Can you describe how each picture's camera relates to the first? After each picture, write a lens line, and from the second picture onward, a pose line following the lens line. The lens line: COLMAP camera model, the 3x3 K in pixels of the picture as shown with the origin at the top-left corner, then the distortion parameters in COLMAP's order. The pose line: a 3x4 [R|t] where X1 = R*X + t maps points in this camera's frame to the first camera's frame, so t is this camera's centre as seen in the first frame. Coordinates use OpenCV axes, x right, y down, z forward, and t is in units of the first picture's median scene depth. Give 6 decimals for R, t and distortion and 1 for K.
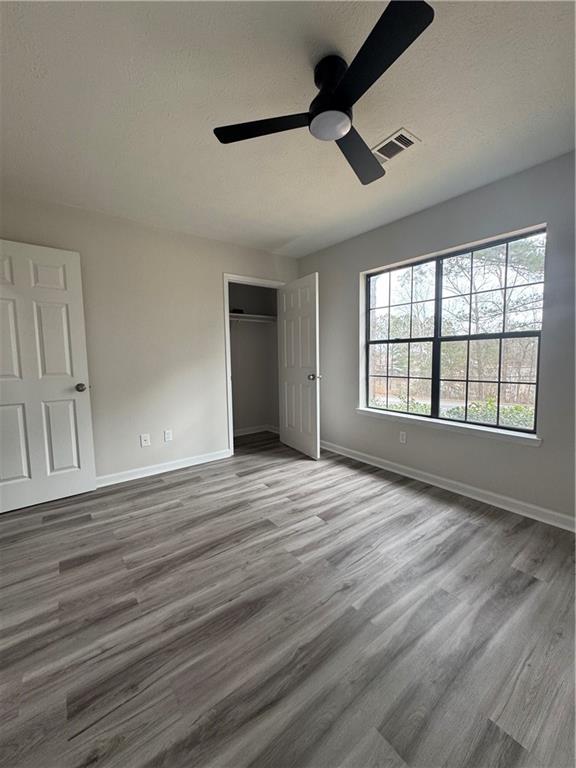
lens RADIAL K [[306.6, 0, 288.5], [0, 306.6, 382.9], [0, 0, 1]] dist [-0.001294, 0.000574]
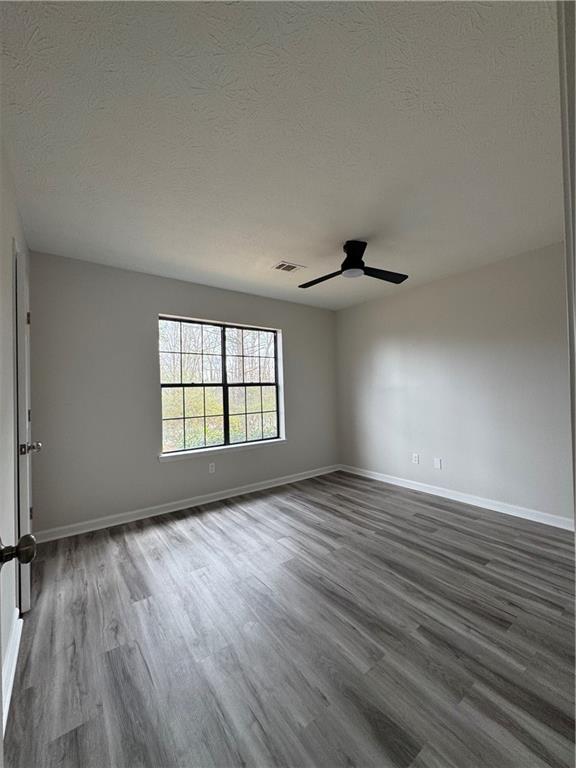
lens RADIAL K [[306.6, 0, 288.5], [0, 306.6, 382.9], [0, 0, 1]] dist [-0.001294, 0.000574]
pose [[0.014855, 0.035989, 0.999242, -1.076354], [0.108610, 0.993381, -0.037393, -0.091938], [-0.993973, 0.109083, 0.010848, 0.909286]]
